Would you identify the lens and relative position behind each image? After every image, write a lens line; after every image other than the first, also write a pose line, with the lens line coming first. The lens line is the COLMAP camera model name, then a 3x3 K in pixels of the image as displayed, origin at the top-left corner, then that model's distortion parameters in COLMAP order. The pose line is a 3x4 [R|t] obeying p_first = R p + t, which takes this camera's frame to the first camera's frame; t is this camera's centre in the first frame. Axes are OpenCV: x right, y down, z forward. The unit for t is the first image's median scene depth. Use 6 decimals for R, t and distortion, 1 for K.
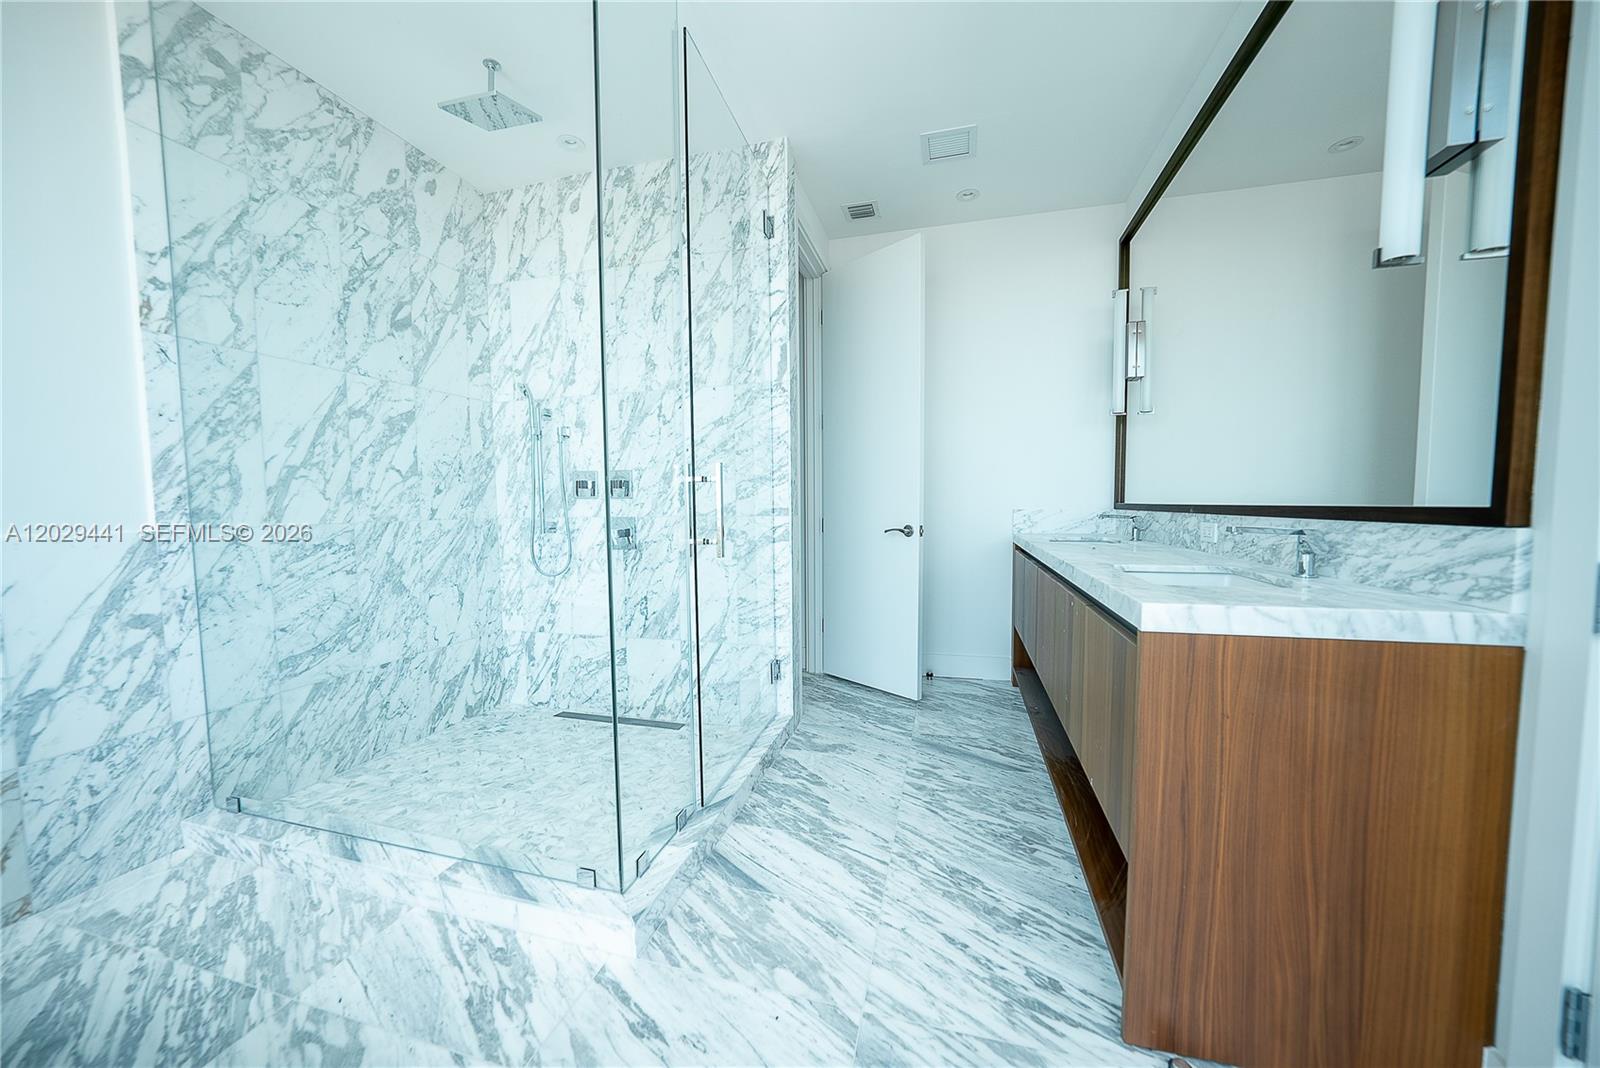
lens RADIAL K [[569.5, 0, 796.7], [0, 569.5, 538.6], [0, 0, 1]] dist [-0.016307, 0.004116]
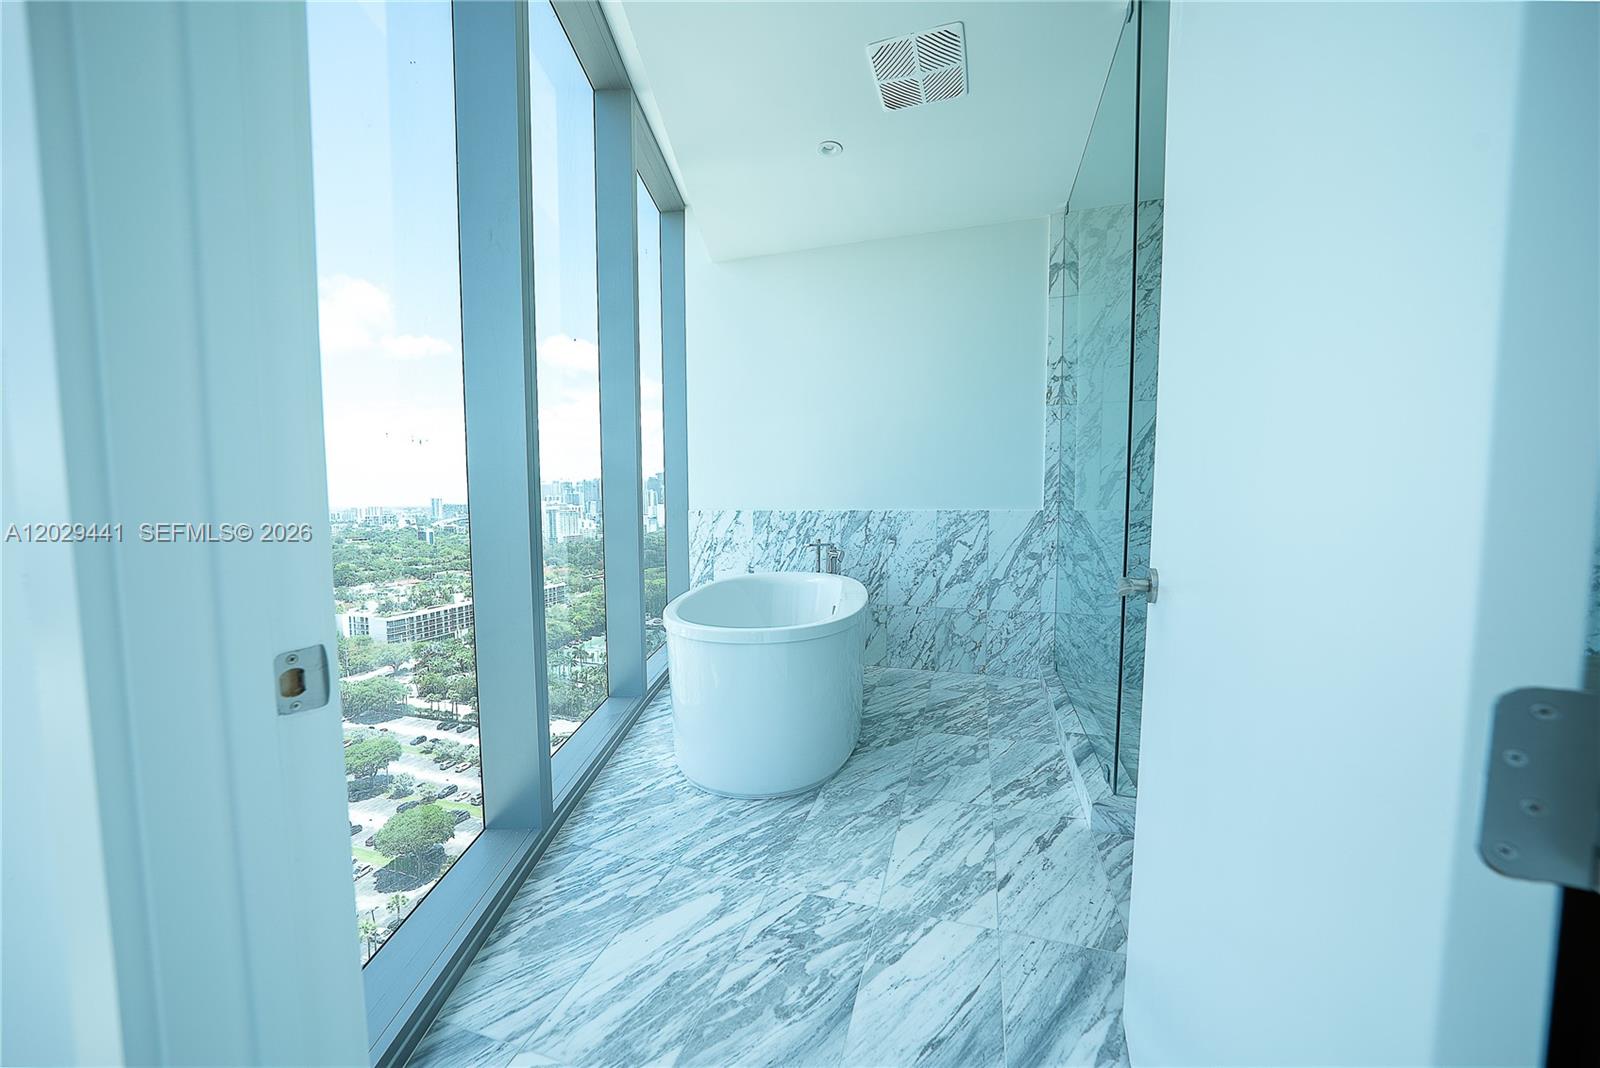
lens RADIAL K [[575.1, 0, 800.0], [0, 575.1, 534.0], [0, 0, 1]] dist [-0.027921, 0.007088]
pose [[-0.024551, 0.068954, -0.997318, 0.948144], [-0.057959, 0.995842, 0.070279, -0.025475], [0.998017, 0.059529, -0.020453, 0.251426]]
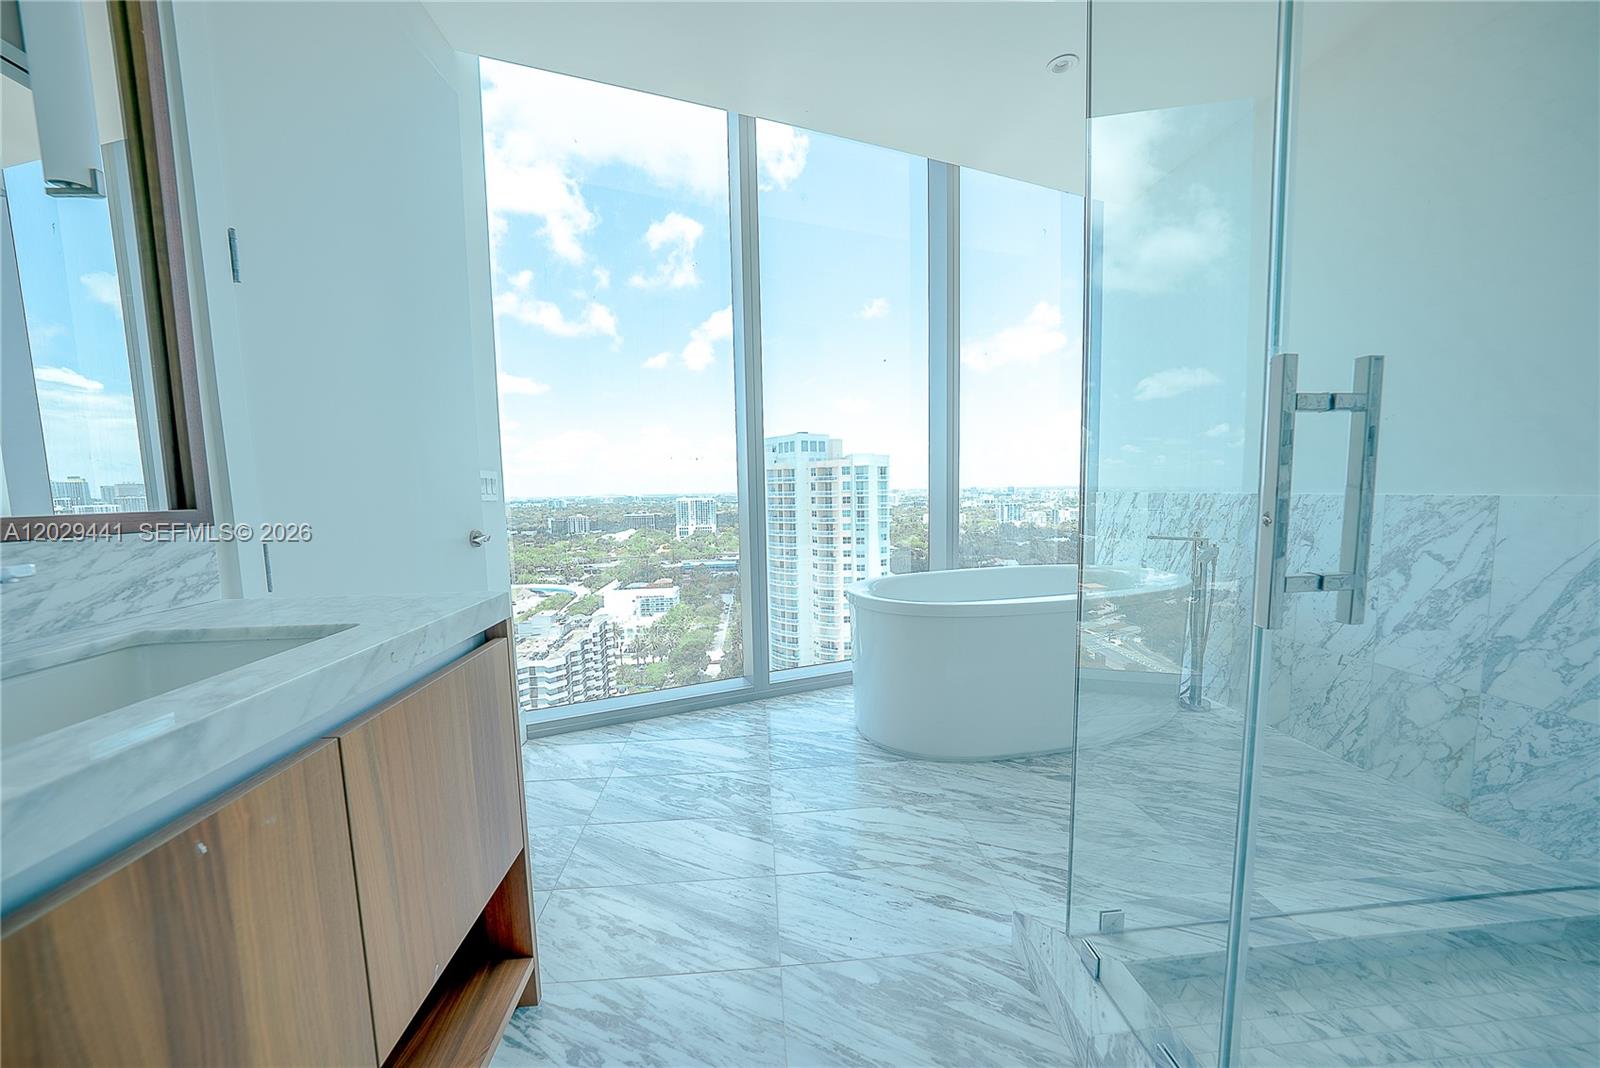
lens RADIAL K [[569.5, 0, 796.7], [0, 569.5, 538.6], [0, 0, 1]] dist [-0.016307, 0.004116]
pose [[-0.938872, 0.060062, -0.338985, 0.321543], [0.008644, 0.988466, 0.151198, -0.097039], [0.344157, 0.139025, -0.928562, 1.510104]]
